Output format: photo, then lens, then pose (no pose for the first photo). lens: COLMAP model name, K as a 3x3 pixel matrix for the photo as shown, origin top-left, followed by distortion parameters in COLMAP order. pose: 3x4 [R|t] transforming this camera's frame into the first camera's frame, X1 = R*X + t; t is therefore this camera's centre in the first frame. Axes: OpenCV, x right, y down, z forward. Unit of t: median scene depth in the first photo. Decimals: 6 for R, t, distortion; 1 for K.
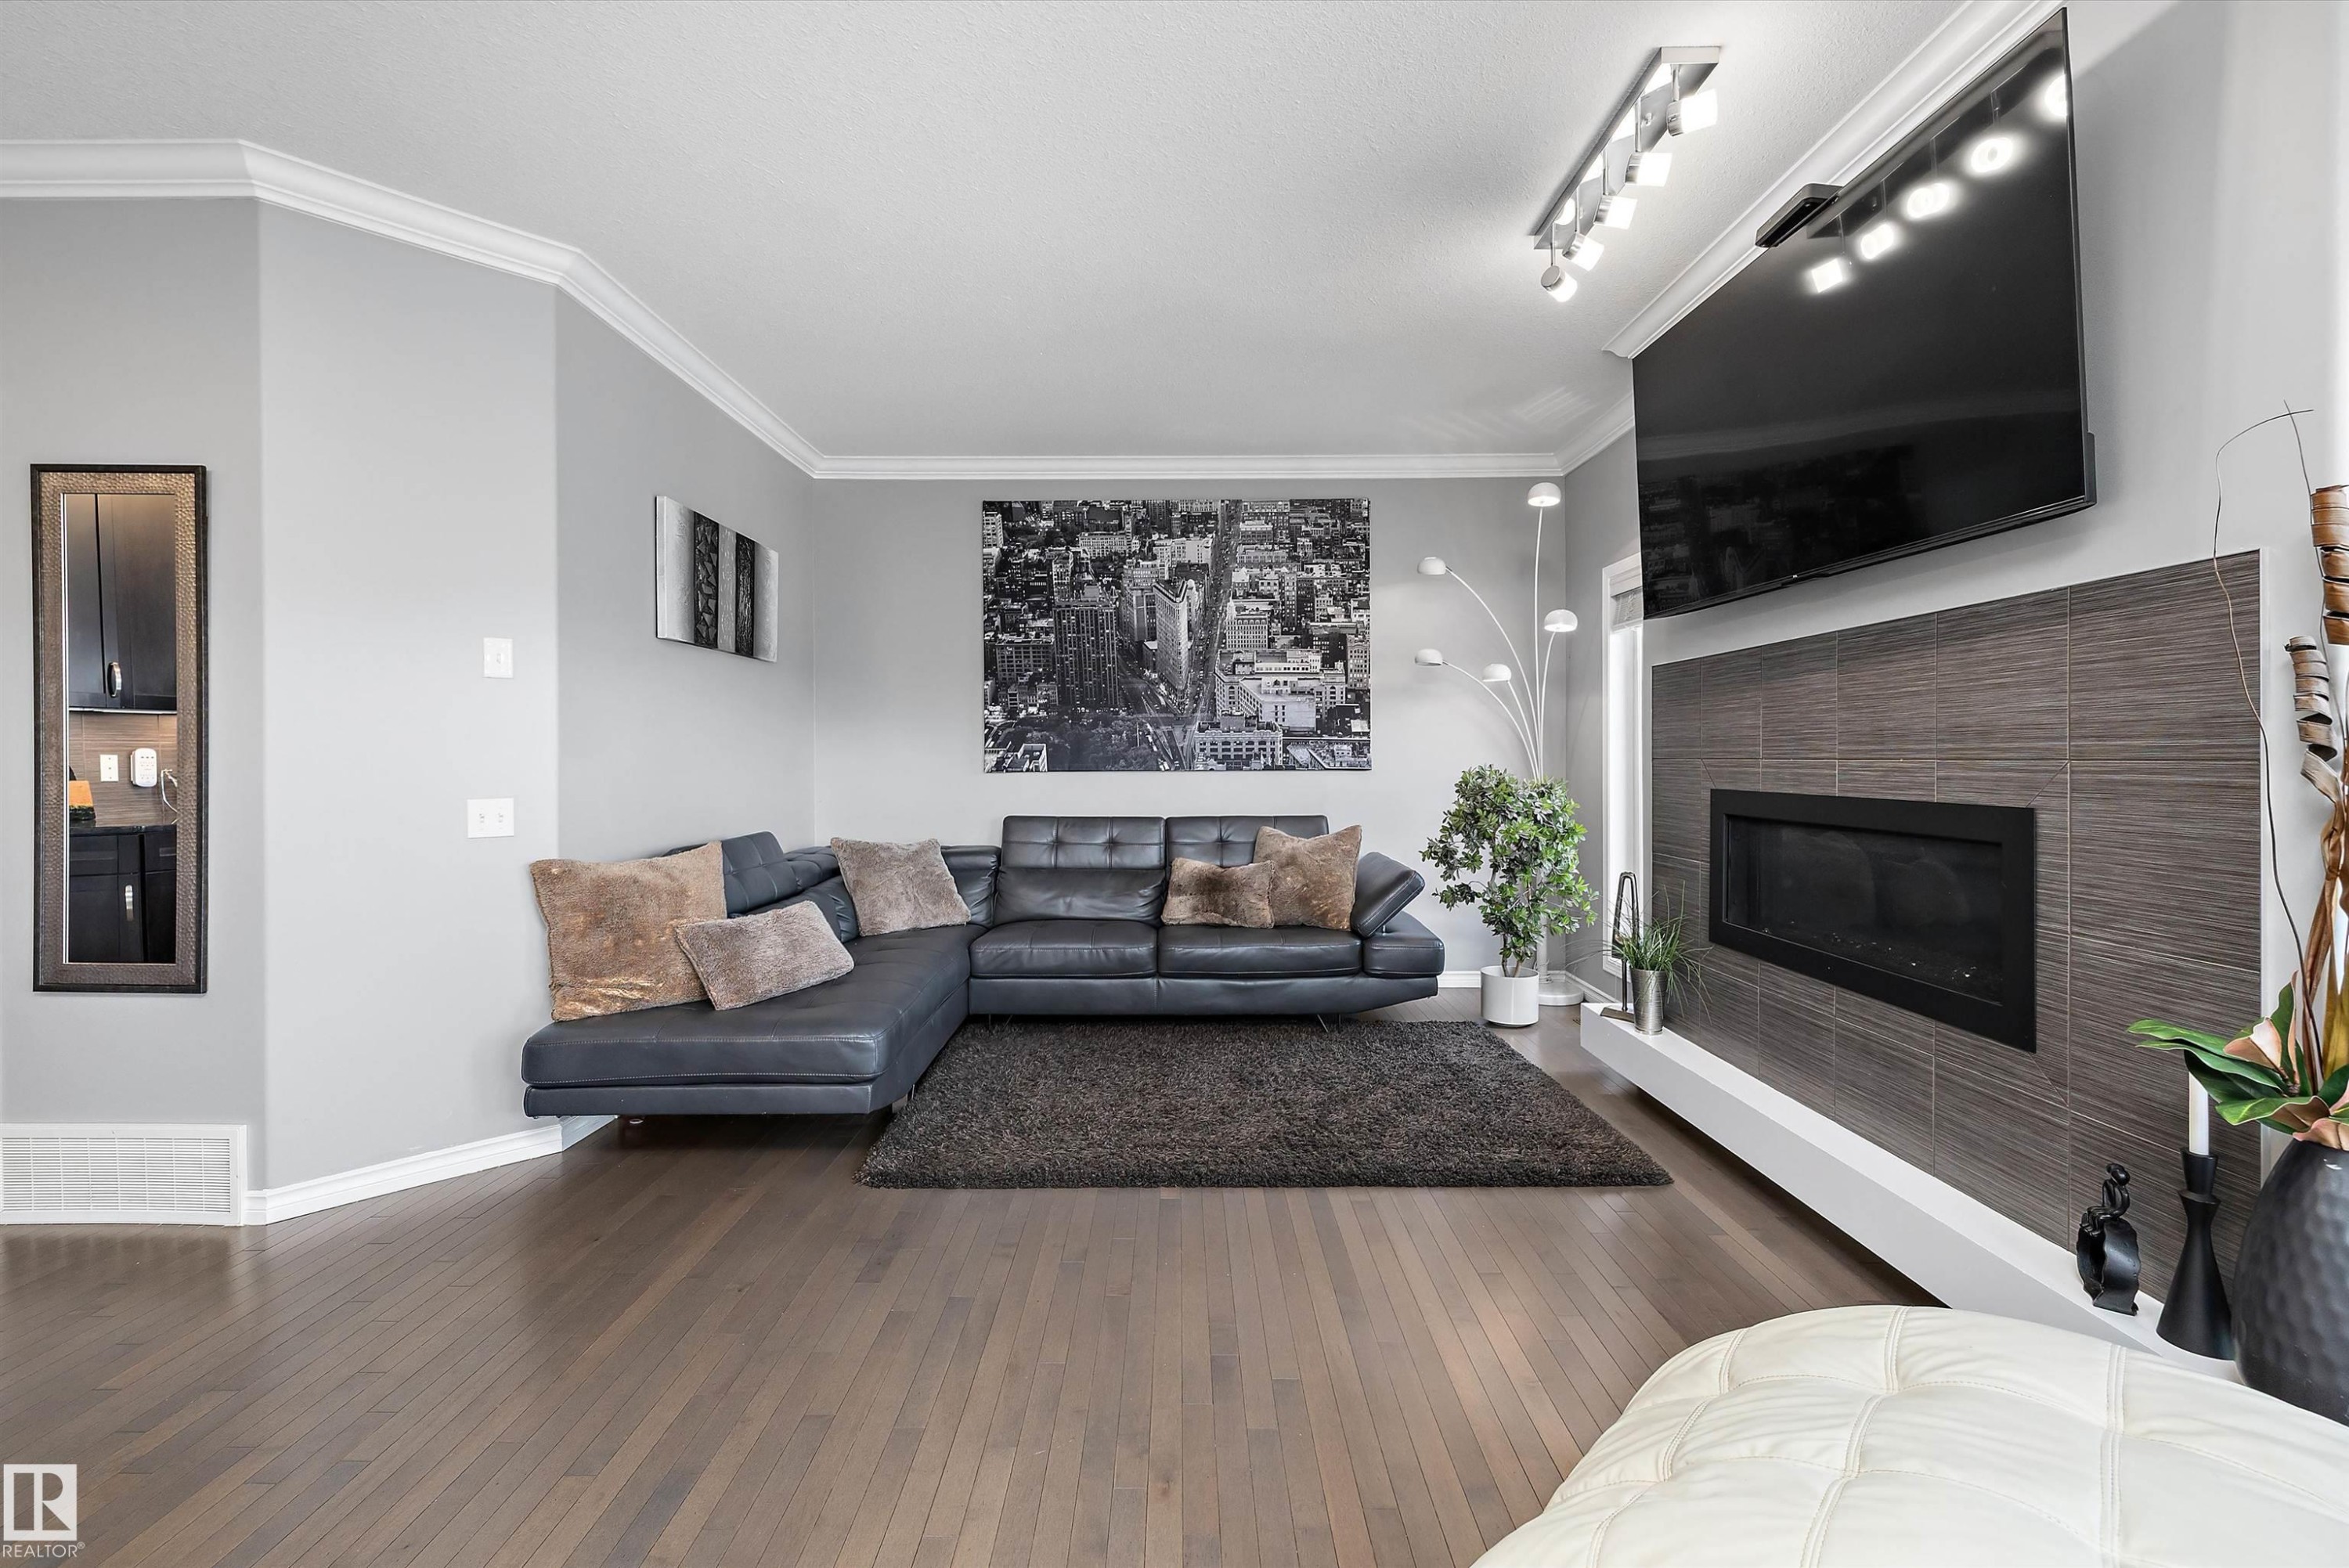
lens RADIAL K [[989.4, 0, 1168.2], [0, 989.4, 760.2], [0, 0, 1]] dist [-0.000899, 0.000175]
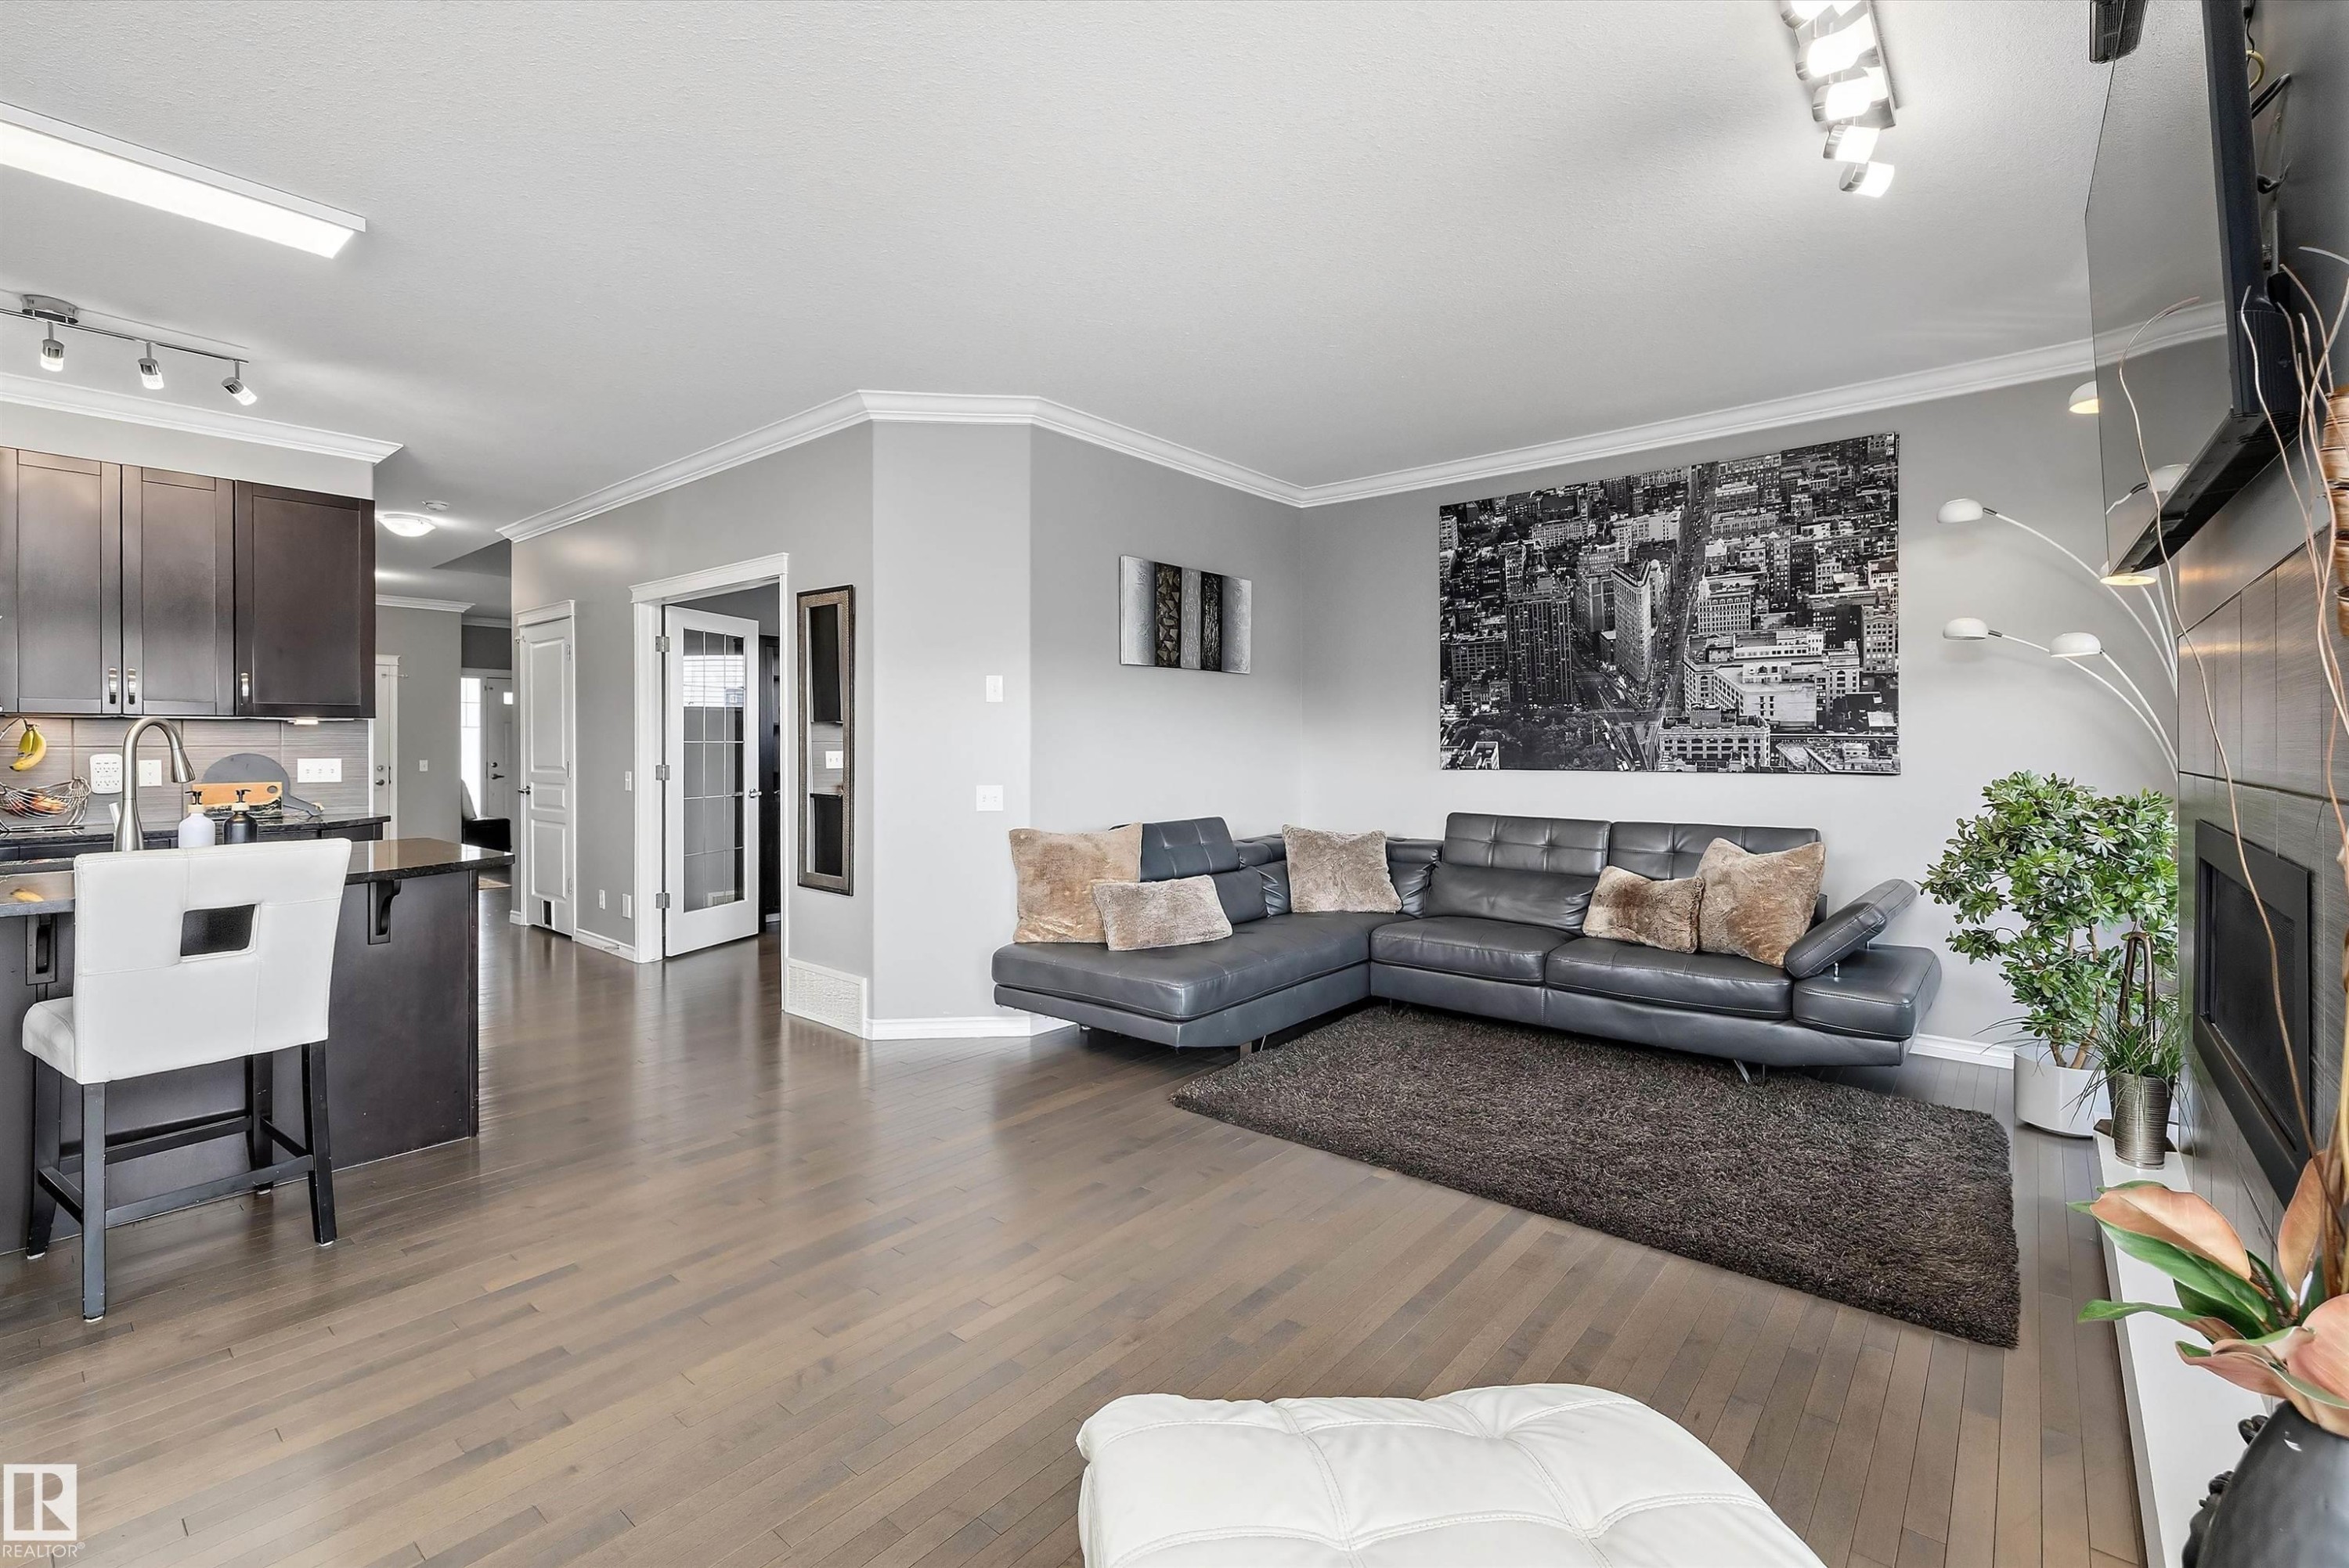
lens RADIAL K [[1019.3, 0, 1169.3], [0, 1019.3, 738.9], [0, 0, 1]] dist [0.000717, 0.000385]
pose [[0.769703, -0.001610, -0.638400, 0.276302], [-0.002816, 0.999979, -0.005917, -0.012245], [0.638396, 0.006352, 0.769682, 0.002567]]
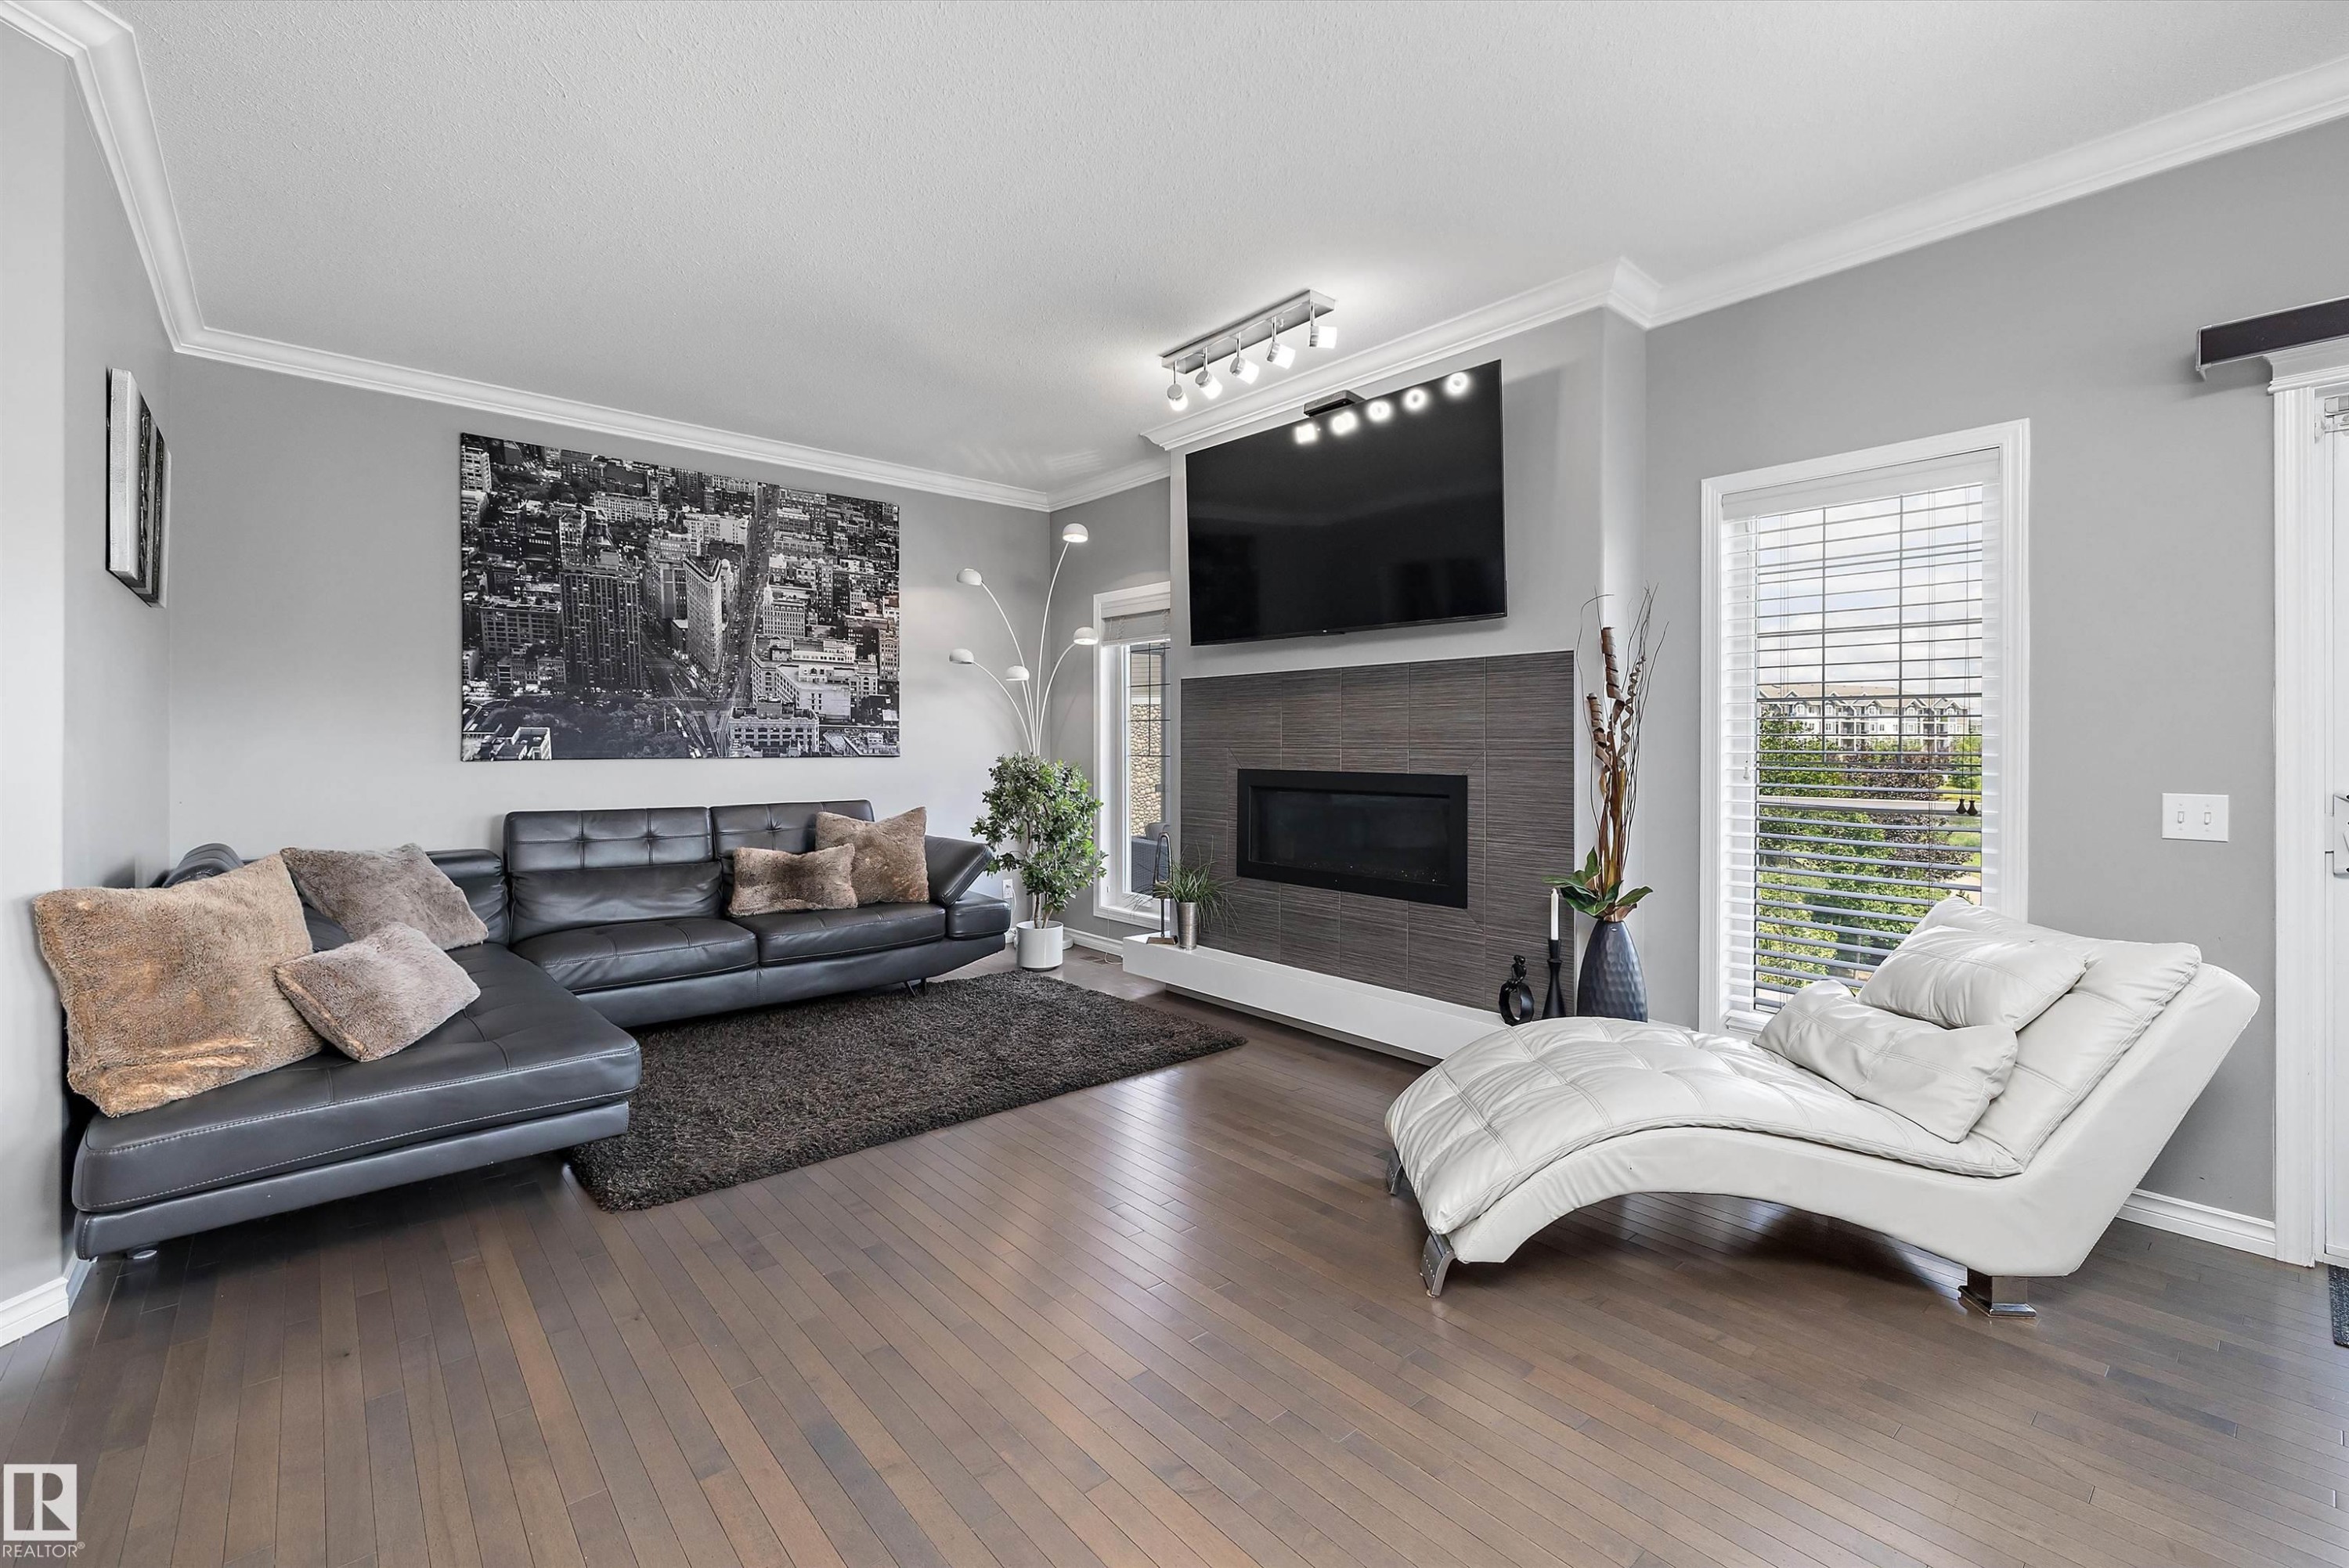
lens RADIAL K [[1004.0, 0, 1166.3], [0, 1004.0, 738.0], [0, 0, 1]] dist [-0.001214, -0.000003]
pose [[0.755354, 0.008553, 0.655261, -0.292278], [-0.002817, 0.999948, -0.009804, -0.000369], [-0.655310, 0.005559, 0.755339, -0.016569]]
